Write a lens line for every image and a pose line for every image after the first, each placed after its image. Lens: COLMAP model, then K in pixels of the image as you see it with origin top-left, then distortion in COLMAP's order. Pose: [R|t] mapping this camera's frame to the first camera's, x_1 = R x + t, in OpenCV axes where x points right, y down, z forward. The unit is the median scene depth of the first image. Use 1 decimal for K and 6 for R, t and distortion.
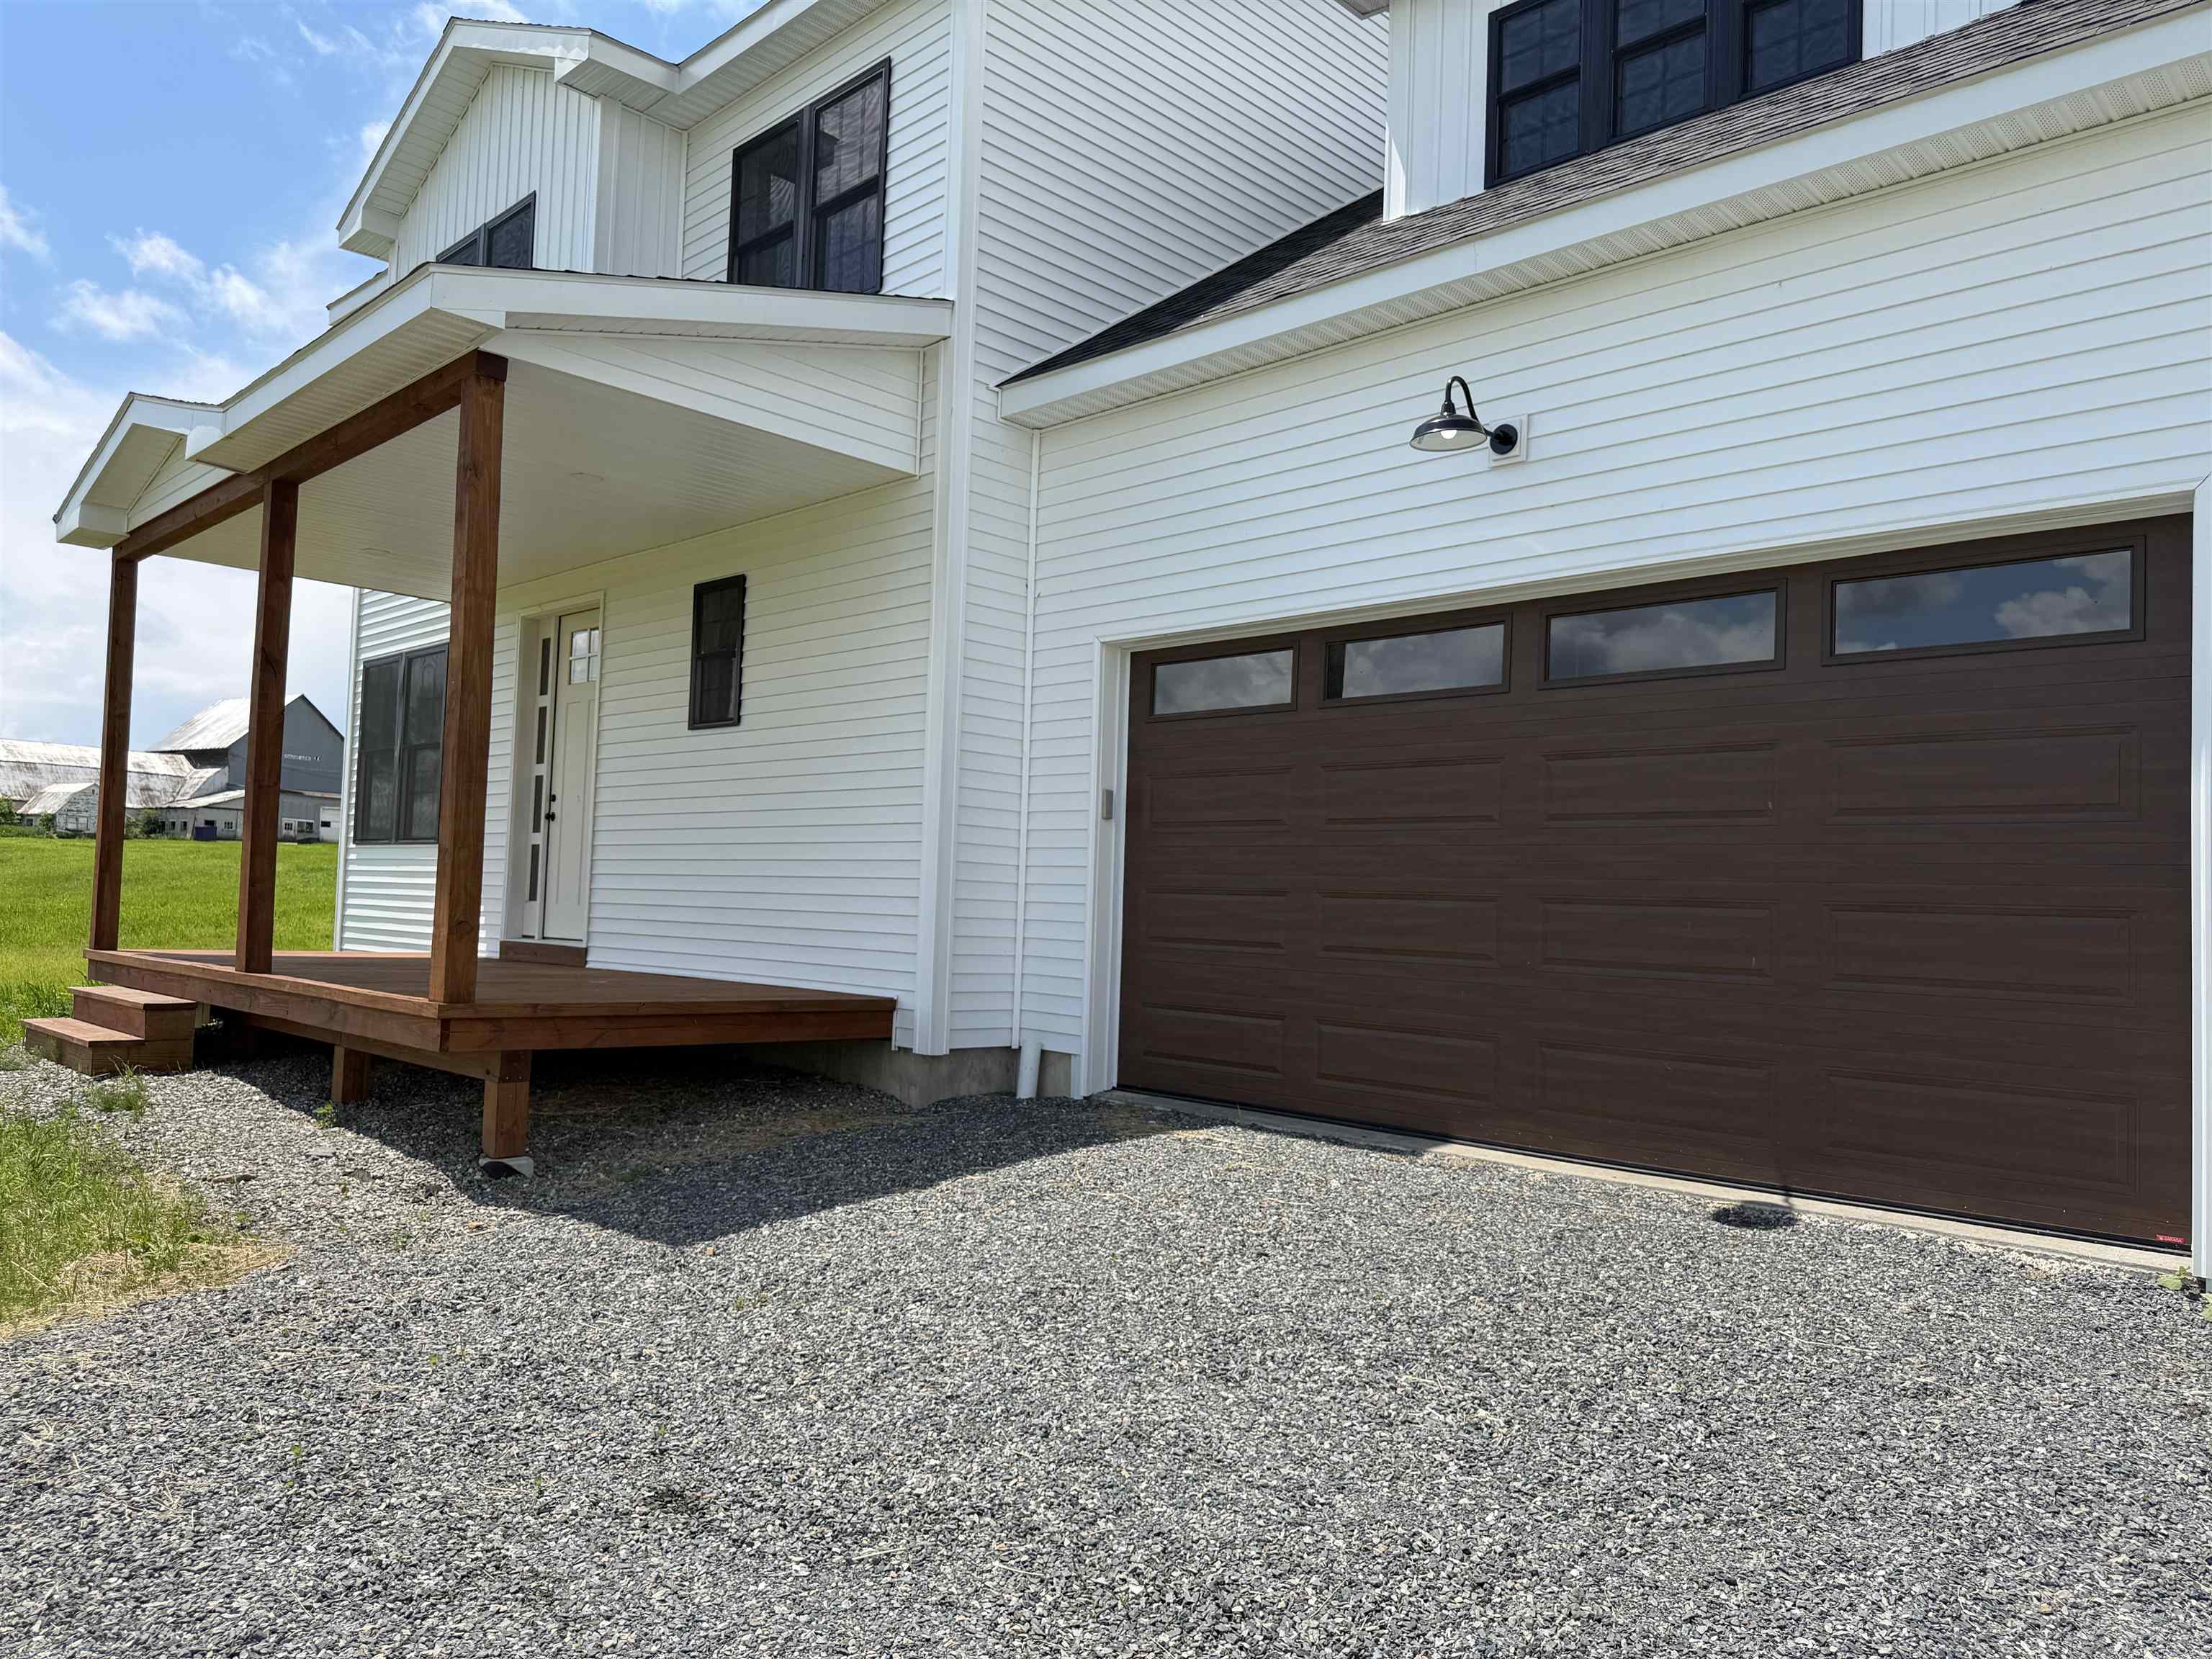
lens RADIAL K [[1537.7, 0, 1106.0], [0, 1537.7, 829.5], [0, 0, 1]] dist [0.086719, -0.127425]
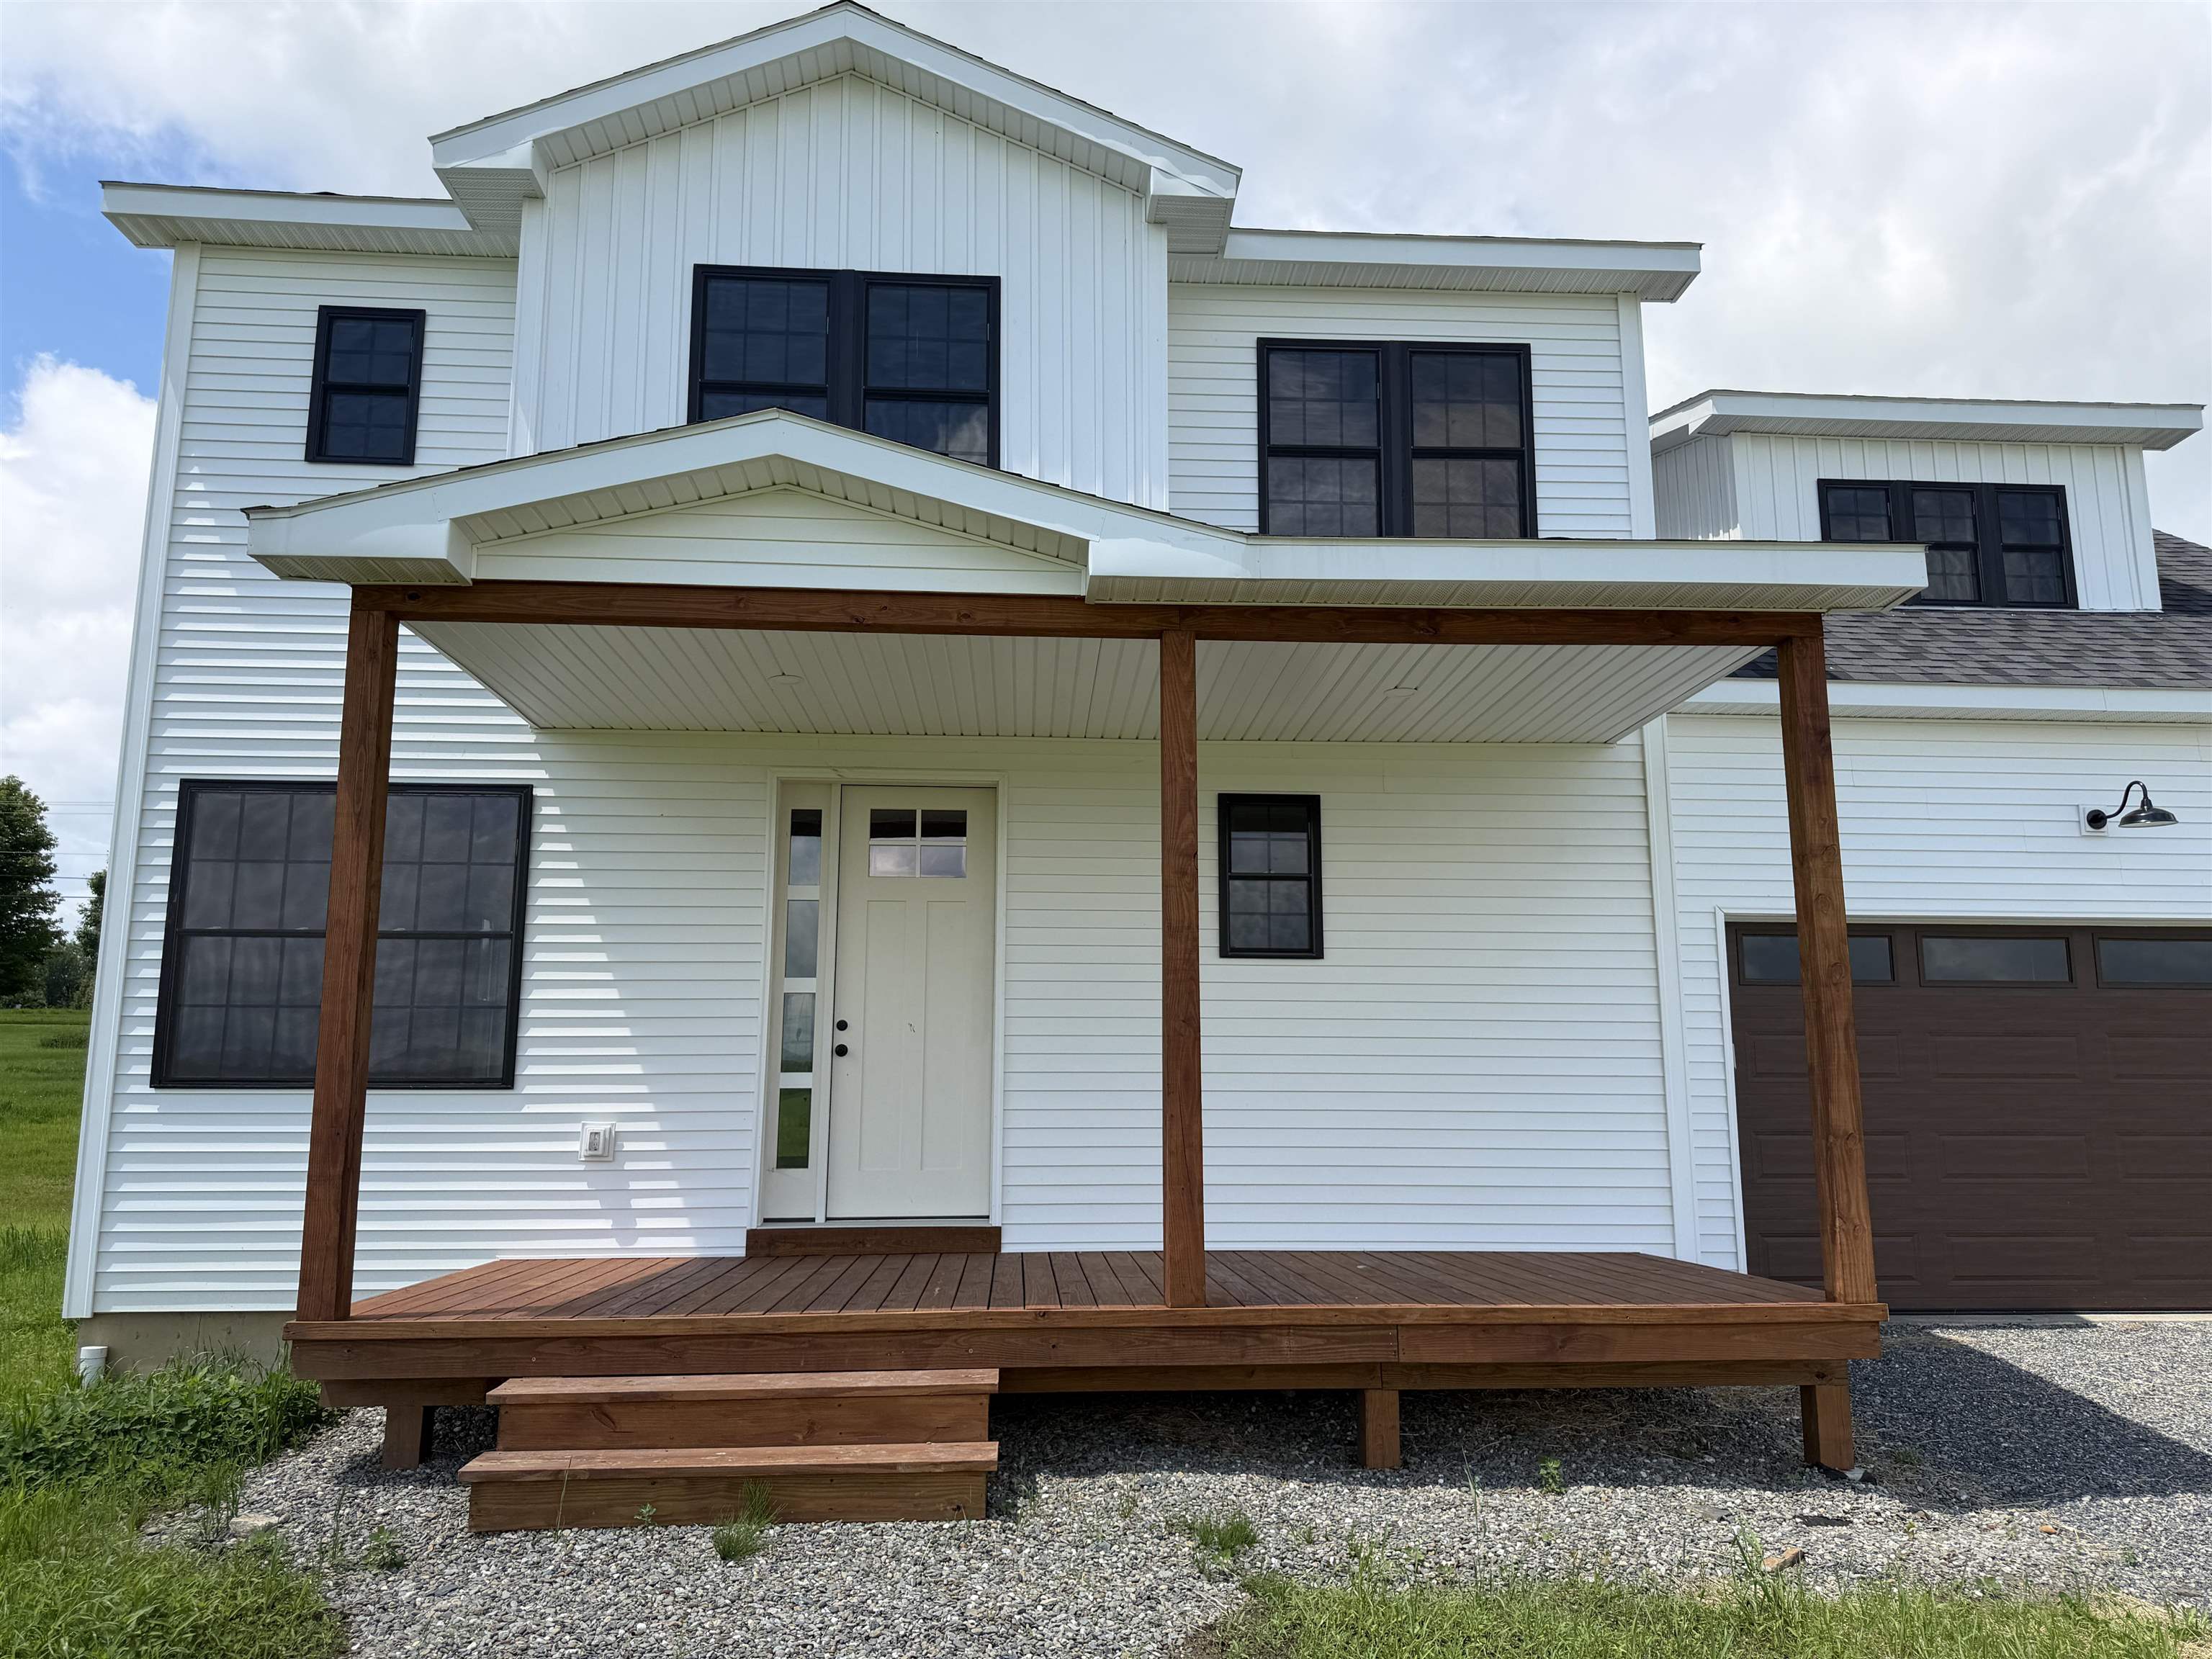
lens RADIAL K [[1537.7, 0, 1106.0], [0, 1537.7, 829.5], [0, 0, 1]] dist [0.086719, -0.127425]
pose [[0.659324, 0.106857, 0.744227, -1.161382], [-0.014513, 0.991473, -0.129499, -0.027053], [-0.751719, 0.074581, 0.655253, 0.574285]]
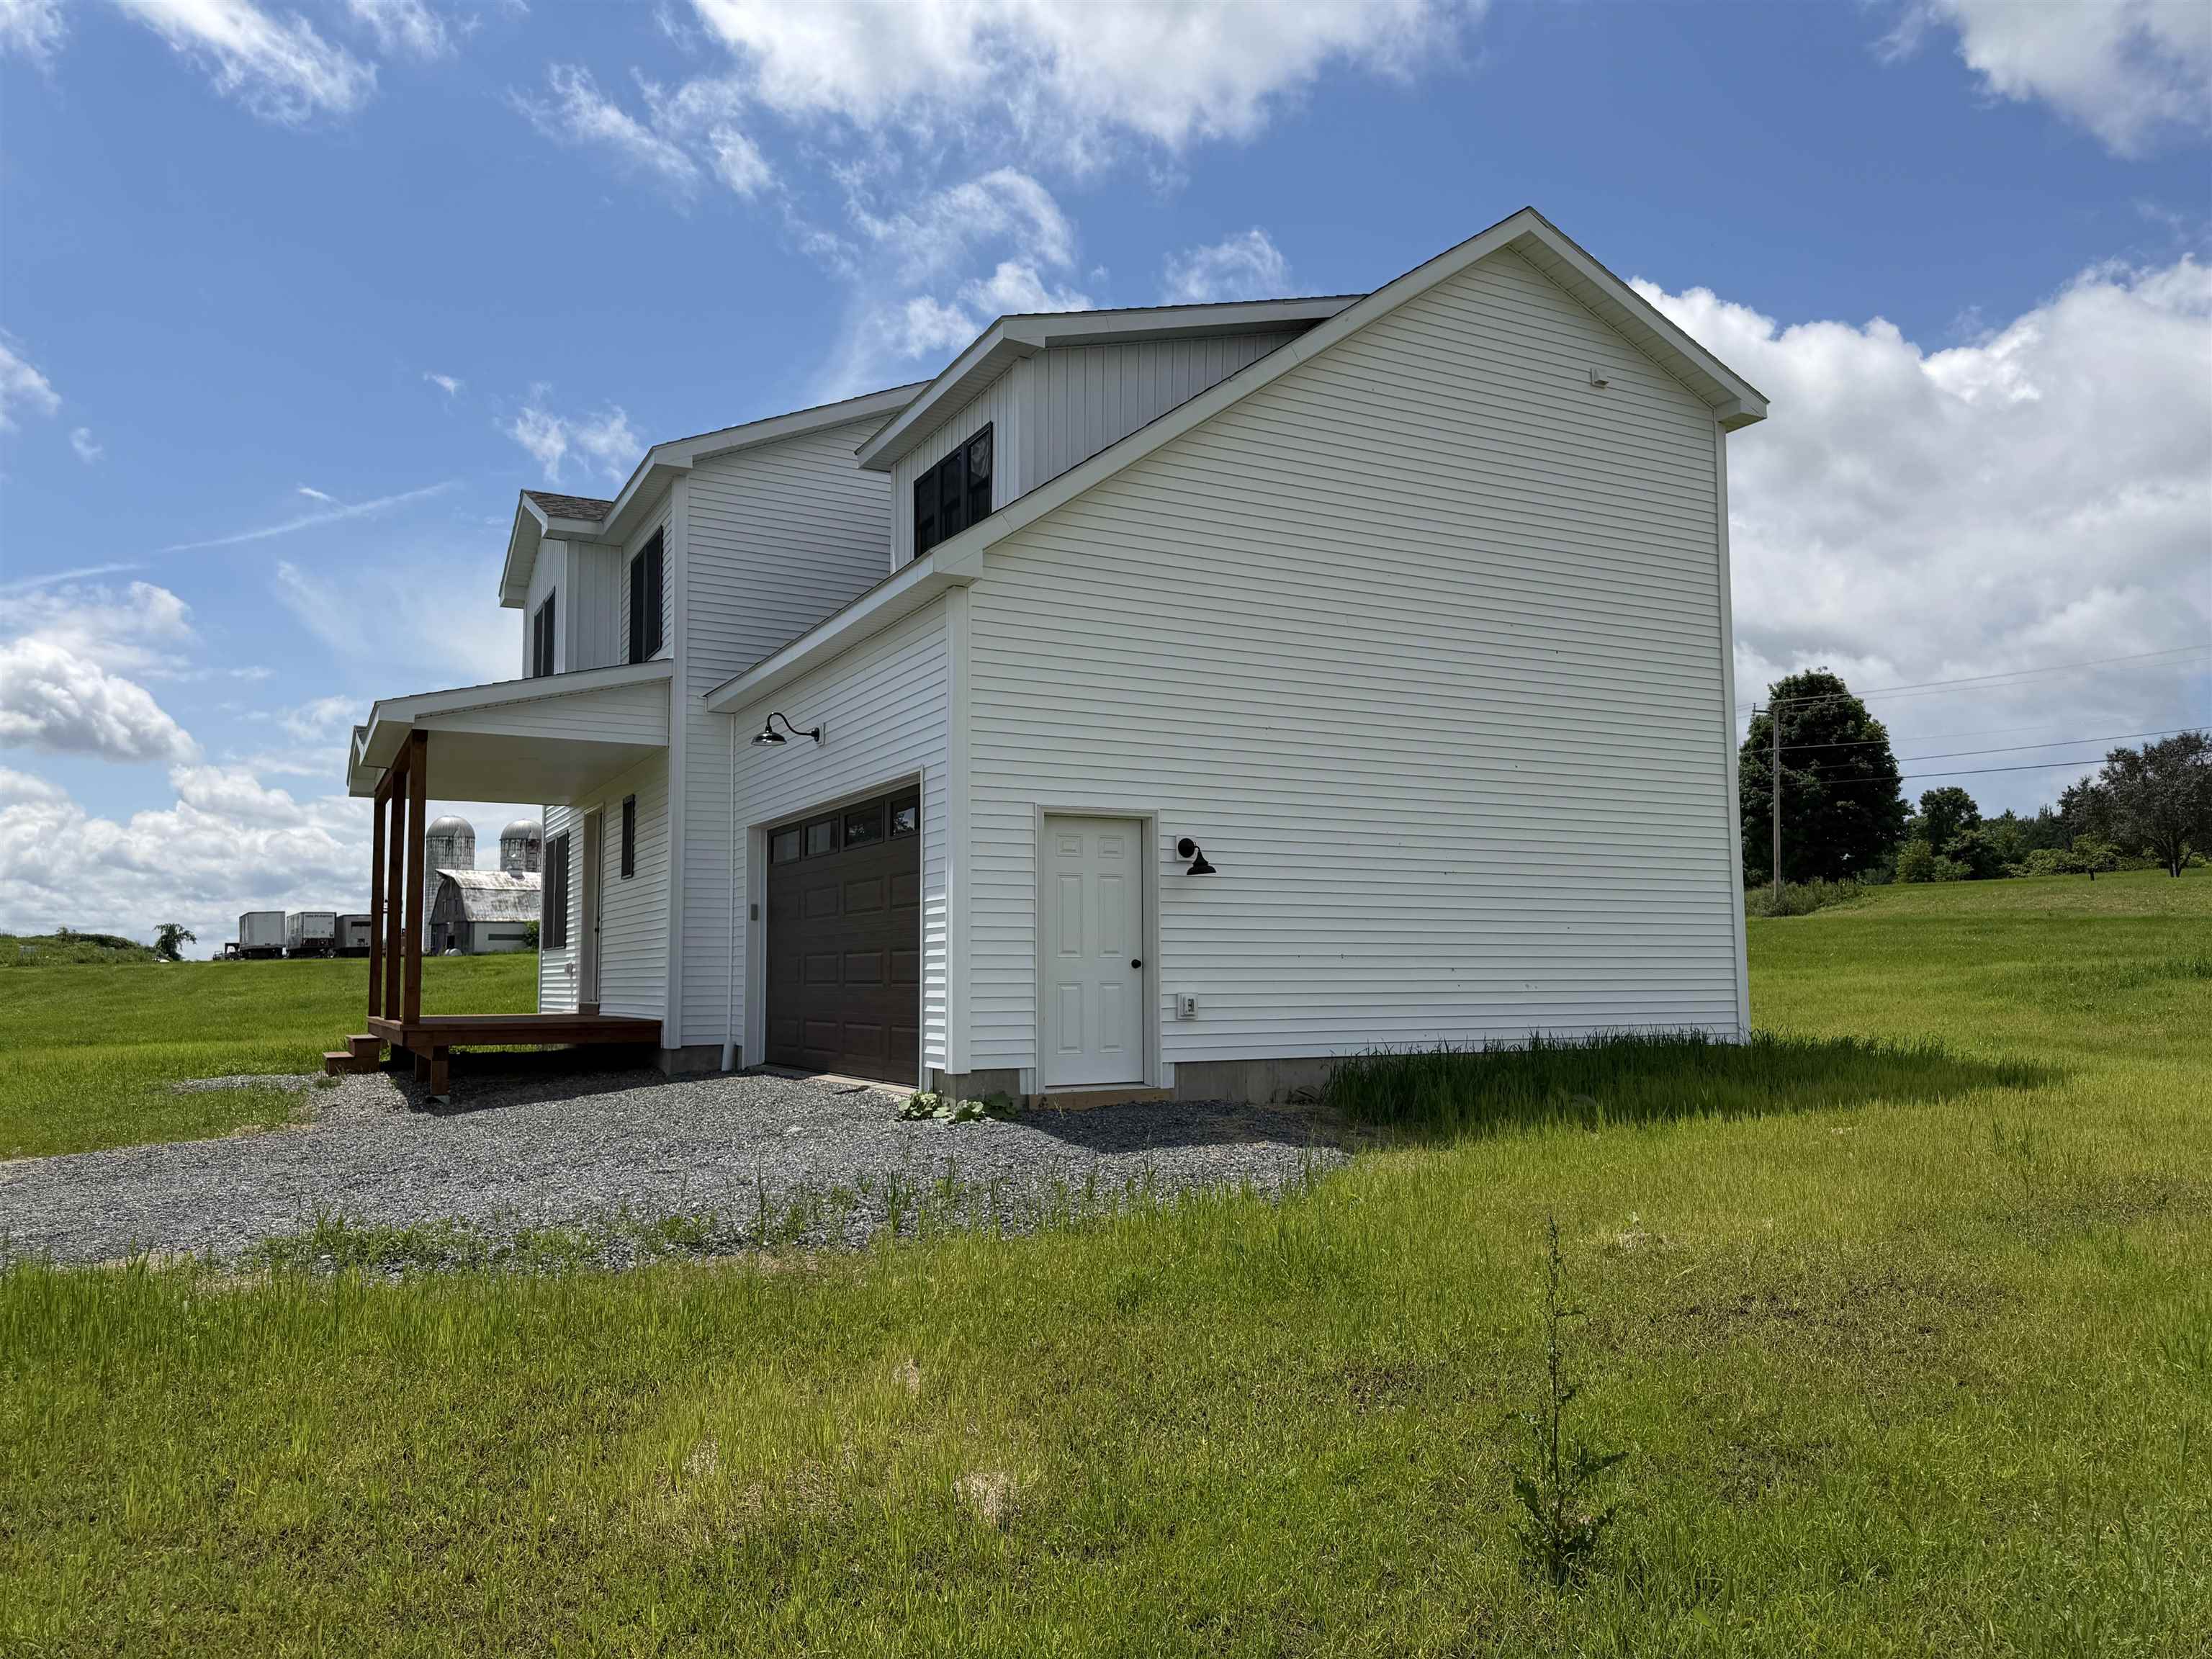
lens RADIAL K [[1537.7, 0, 1106.0], [0, 1537.7, 829.5], [0, 0, 1]] dist [0.086719, -0.127425]
pose [[0.958719, -0.070526, -0.275471, 0.932214], [0.057586, 0.996836, -0.054793, 0.010667], [0.278464, 0.036668, 0.959746, -0.696025]]
